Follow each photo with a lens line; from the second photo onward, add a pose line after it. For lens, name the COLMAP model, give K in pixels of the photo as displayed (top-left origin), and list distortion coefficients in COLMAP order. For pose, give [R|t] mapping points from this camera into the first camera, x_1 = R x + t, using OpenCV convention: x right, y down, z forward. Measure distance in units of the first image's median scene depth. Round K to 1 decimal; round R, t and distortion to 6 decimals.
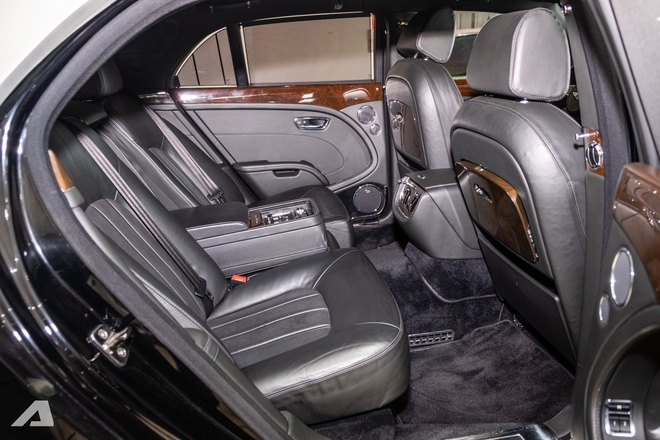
lens RADIAL K [[503.0, 0, 330.0], [0, 503.0, 220.0], [0, 0, 1]] dist [0.004738, 0.001909]
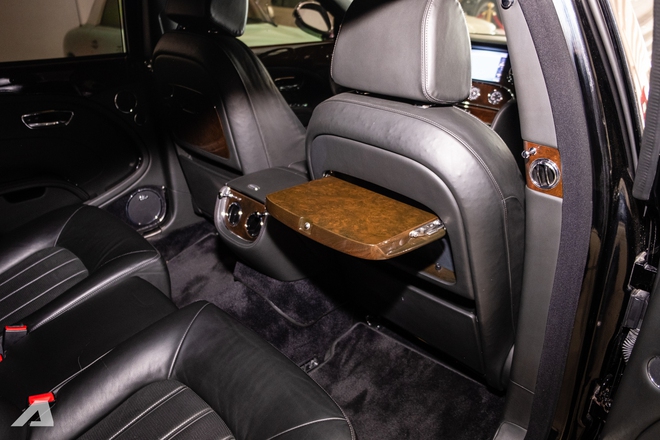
lens RADIAL K [[503.0, 0, 330.0], [0, 503.0, 220.0], [0, 0, 1]] dist [0.004738, 0.001909]
pose [[0.826685, -0.197702, 0.526789, -0.144729], [0.147278, 0.979627, 0.136529, -0.120777], [-0.543049, -0.035282, 0.838960, 0.244783]]
